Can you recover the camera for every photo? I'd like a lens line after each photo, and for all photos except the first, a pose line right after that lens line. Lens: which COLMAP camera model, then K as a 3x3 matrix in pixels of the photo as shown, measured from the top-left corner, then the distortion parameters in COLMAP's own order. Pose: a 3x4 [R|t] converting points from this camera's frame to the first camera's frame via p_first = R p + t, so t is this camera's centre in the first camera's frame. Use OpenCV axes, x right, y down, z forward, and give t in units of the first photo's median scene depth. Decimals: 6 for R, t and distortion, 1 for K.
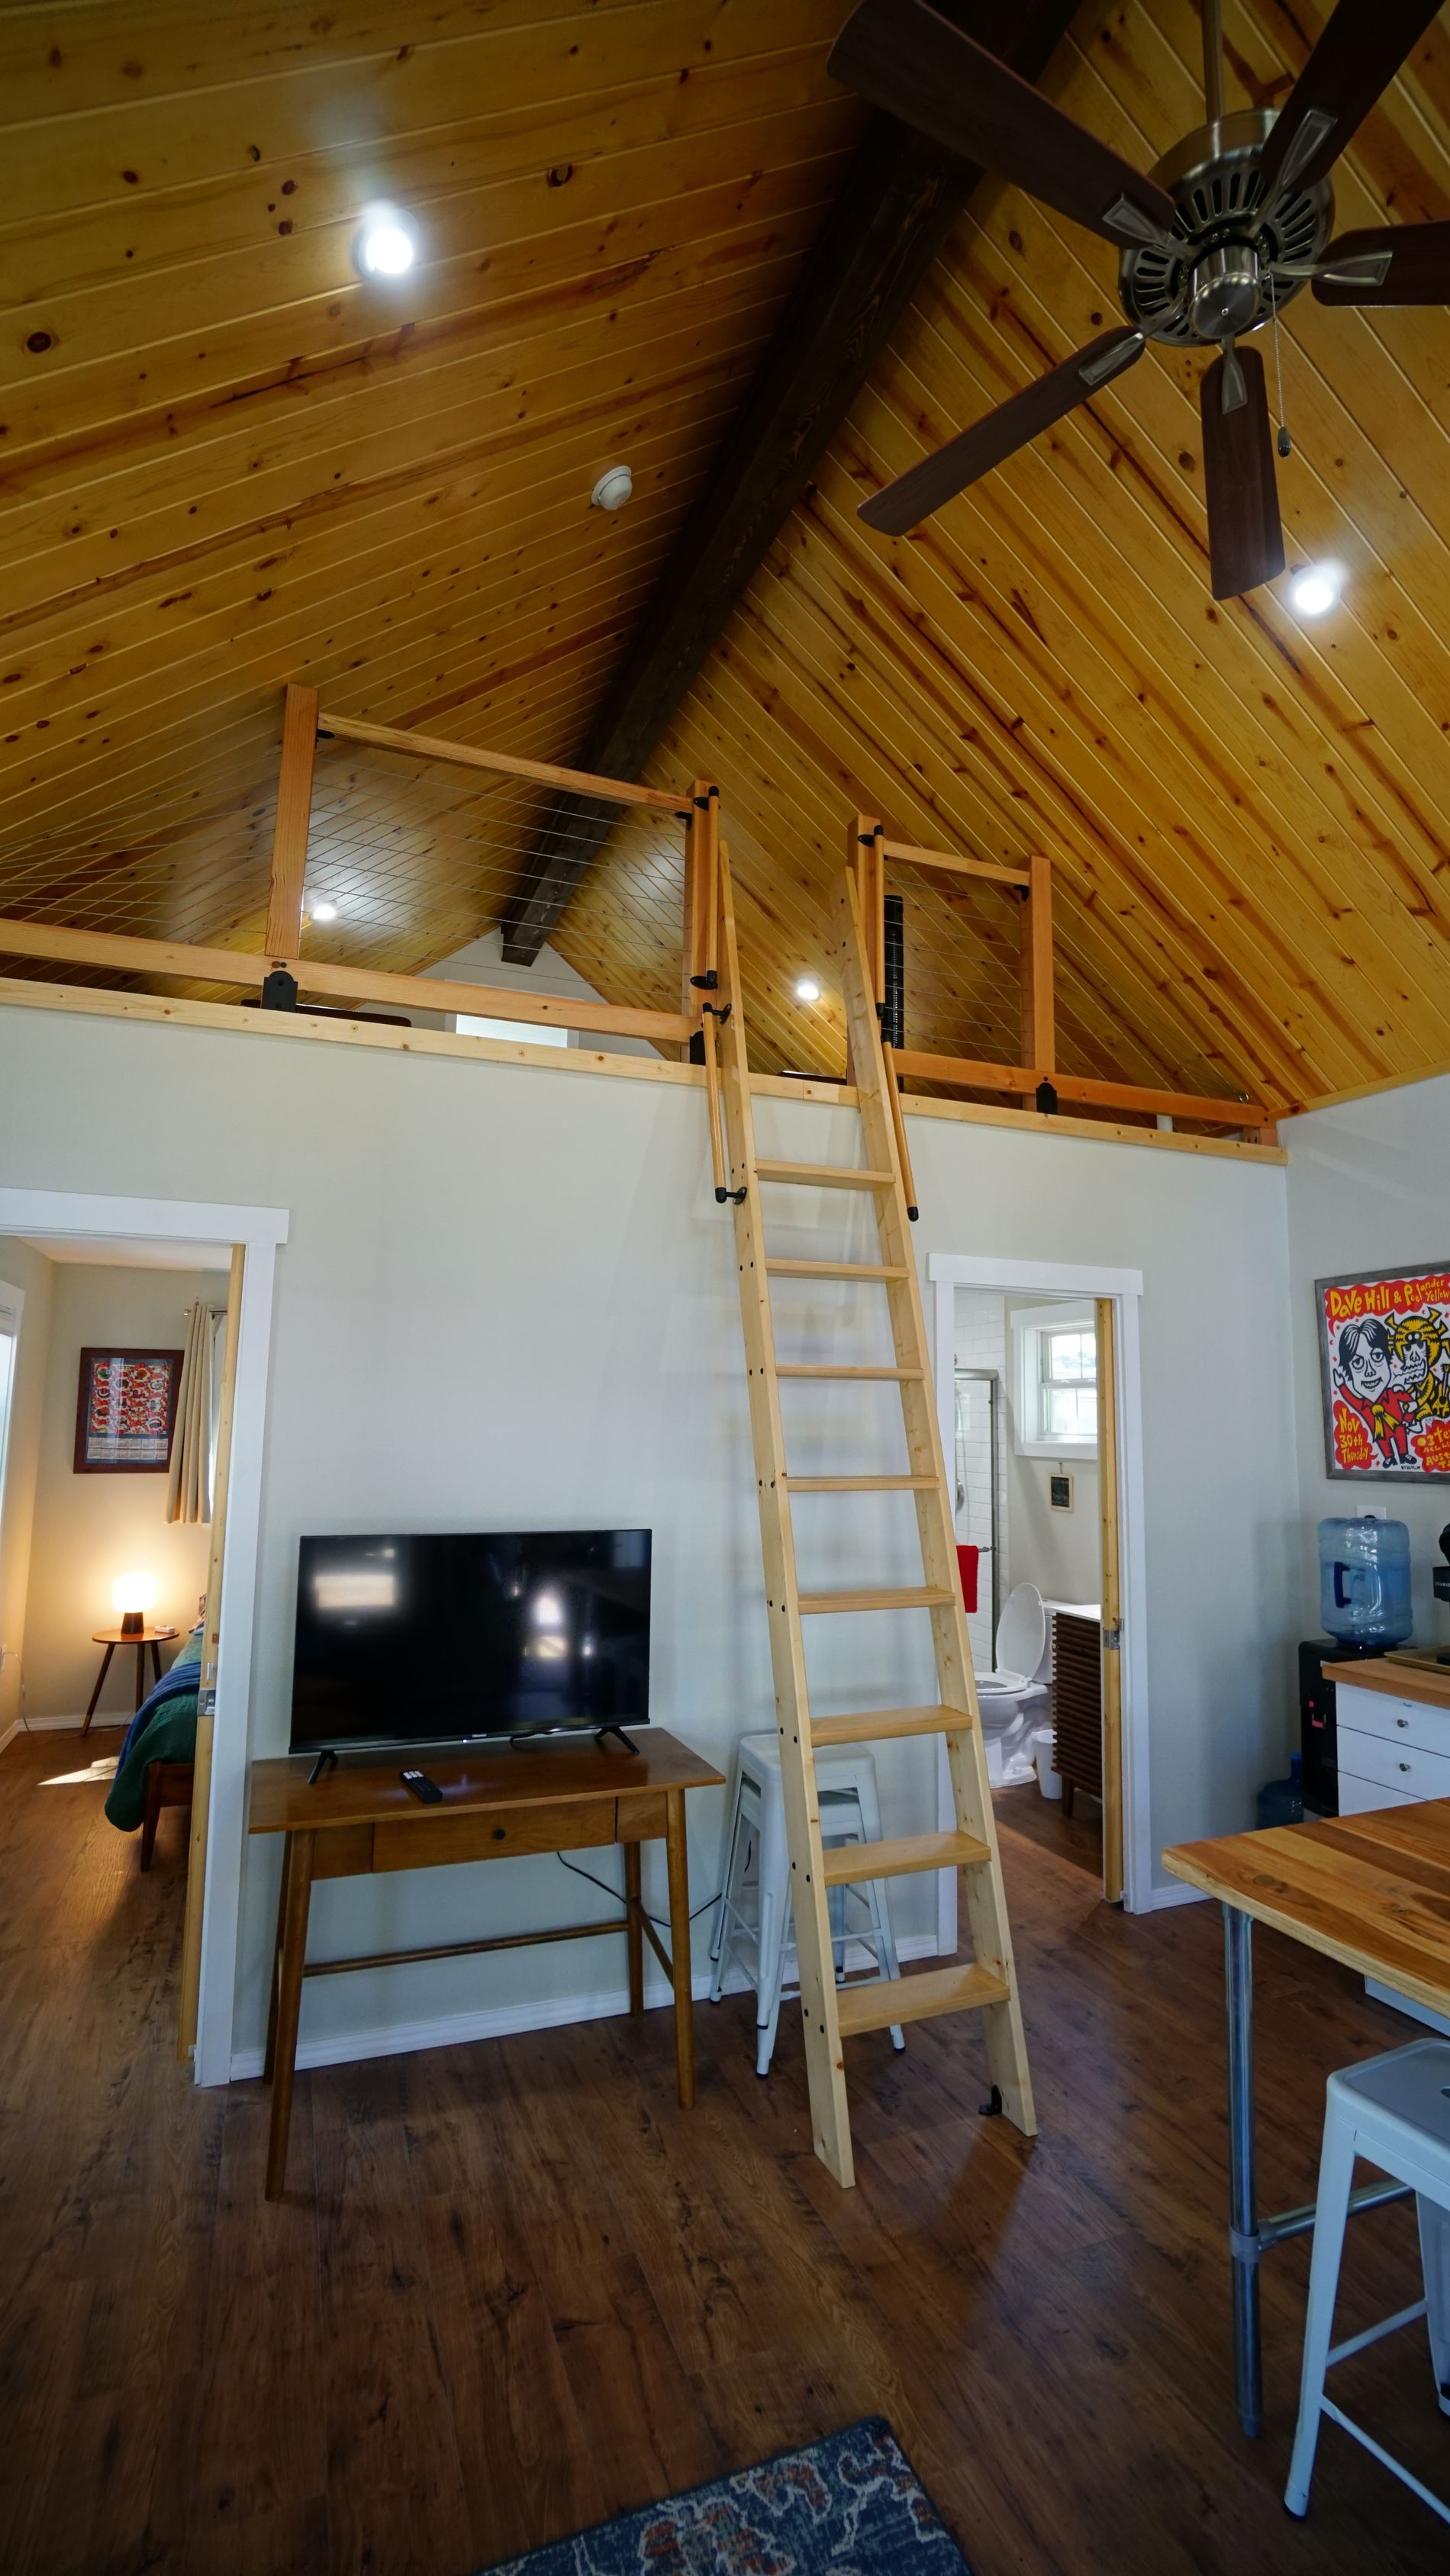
lens RADIAL K [[1116.1, 0, 748.9], [0, 1116.1, 1278.4], [0, 0, 1]] dist [-0.057075, 0.015773]
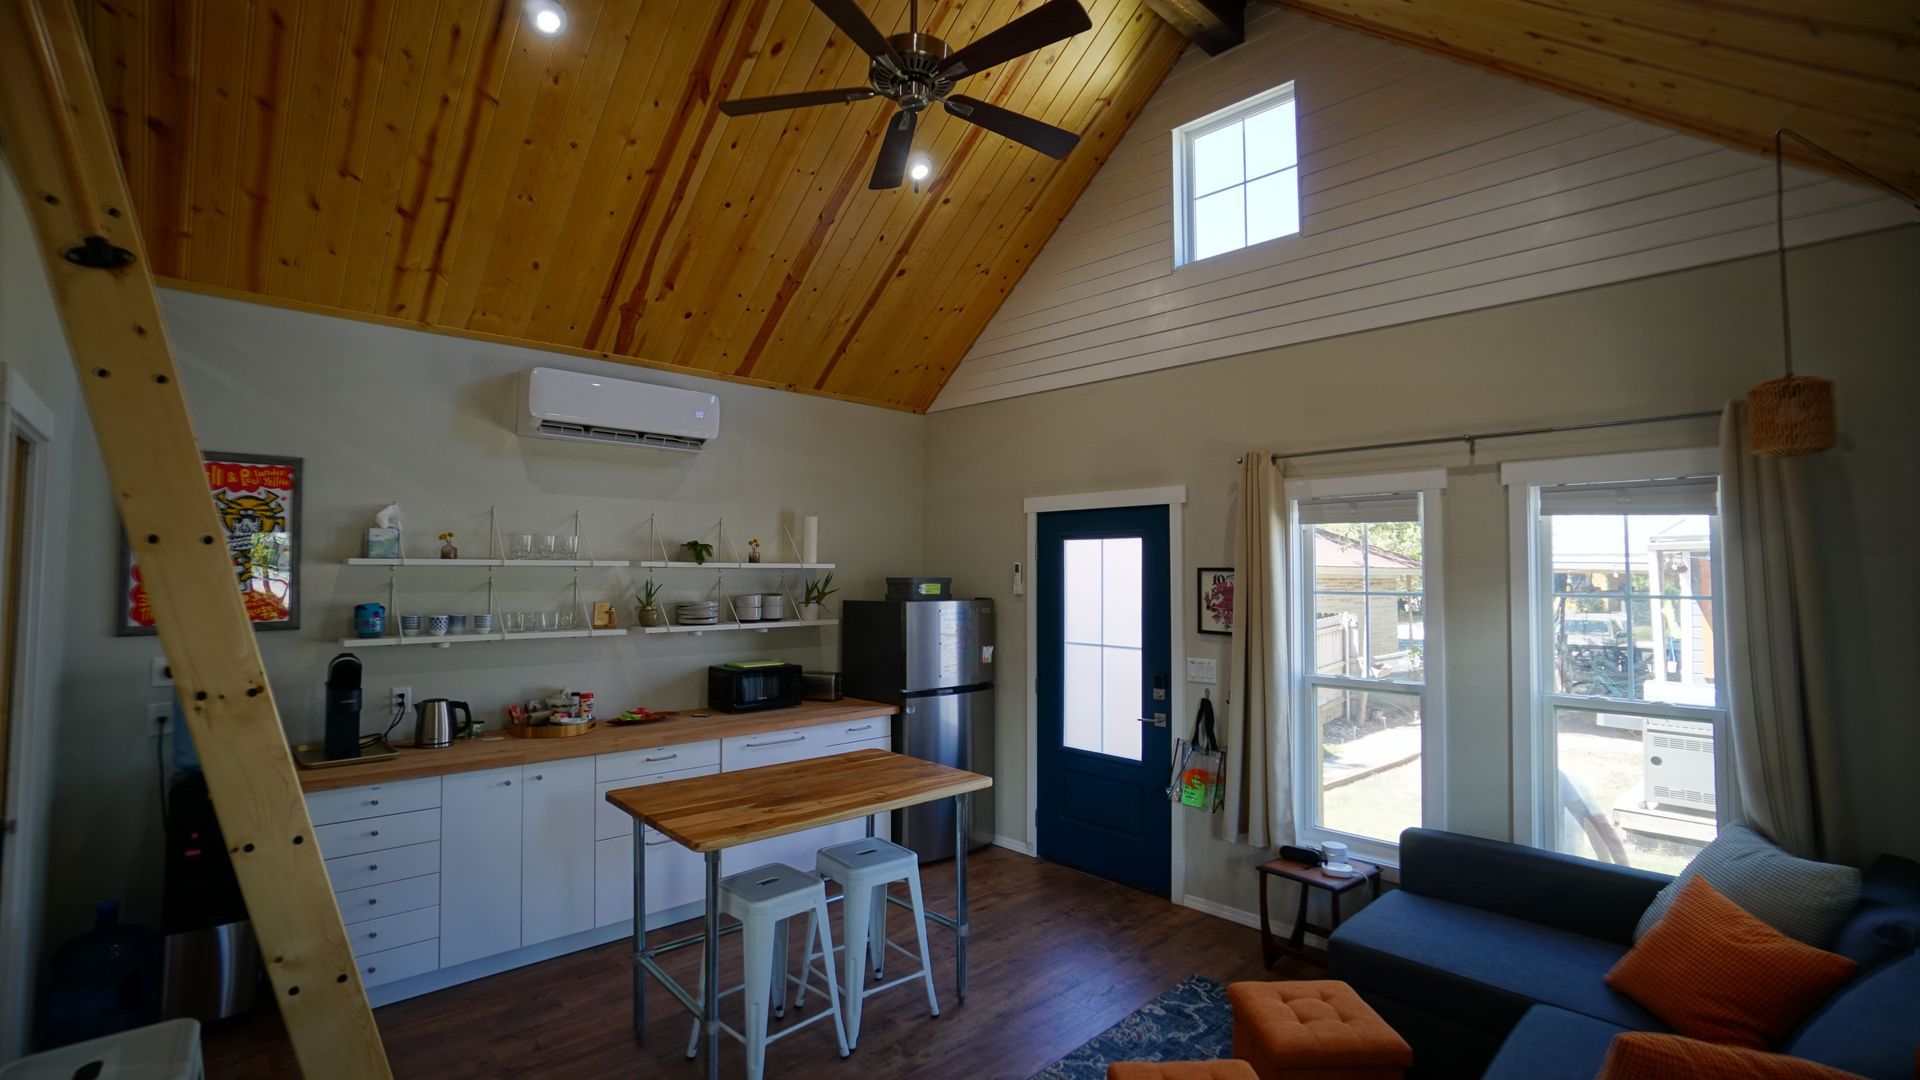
lens RADIAL K [[831.8, 0, 942.8], [0, 831.8, 535.7], [0, 0, 1]] dist [-0.057075, 0.015773]
pose [[-0.351812, 0.026382, 0.935699, -0.627085], [-0.119922, 0.990095, -0.073005, 0.064761], [-0.928357, -0.137895, -0.345164, 0.743911]]
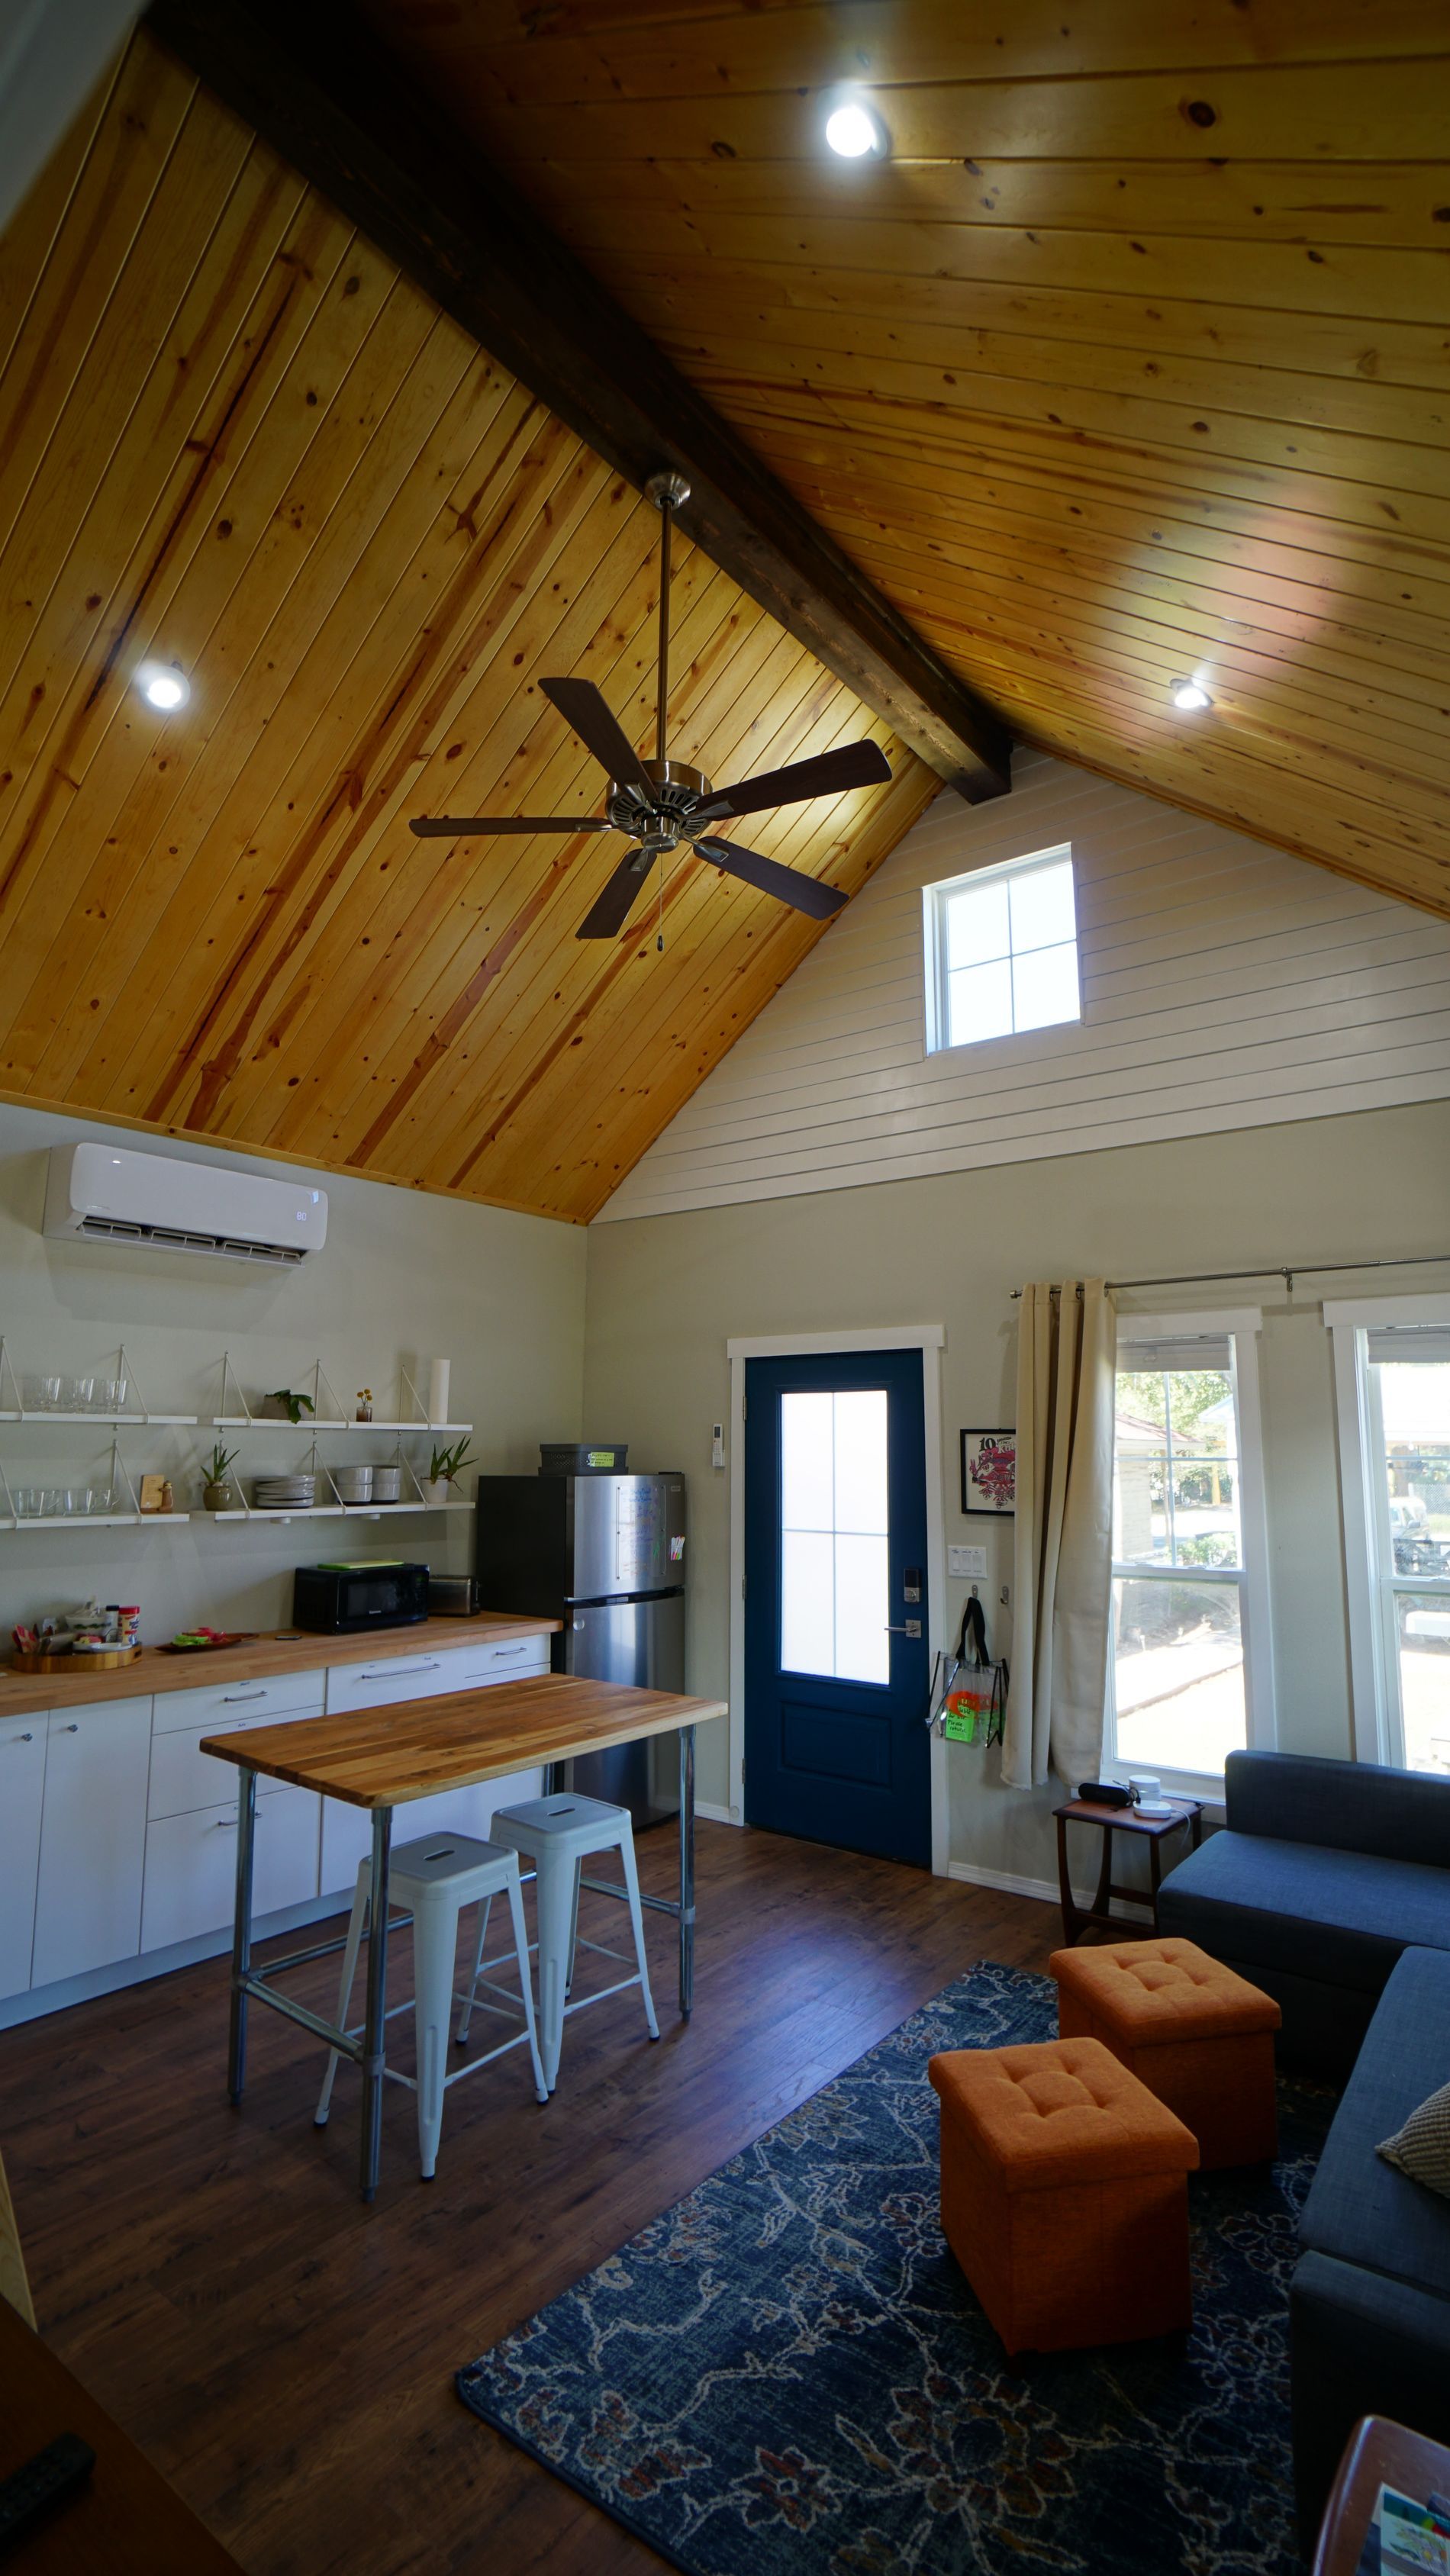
lens RADIAL K [[1156.9, 0, 731.0], [0, 1156.9, 1282.7], [0, 0, 1]] dist [-0.049623, 0.014756]
pose [[-0.504933, 0.108472, 0.856315, -0.651894], [-0.112698, 0.975295, -0.189997, 0.101737], [-0.855770, -0.192441, -0.480234, 0.894212]]
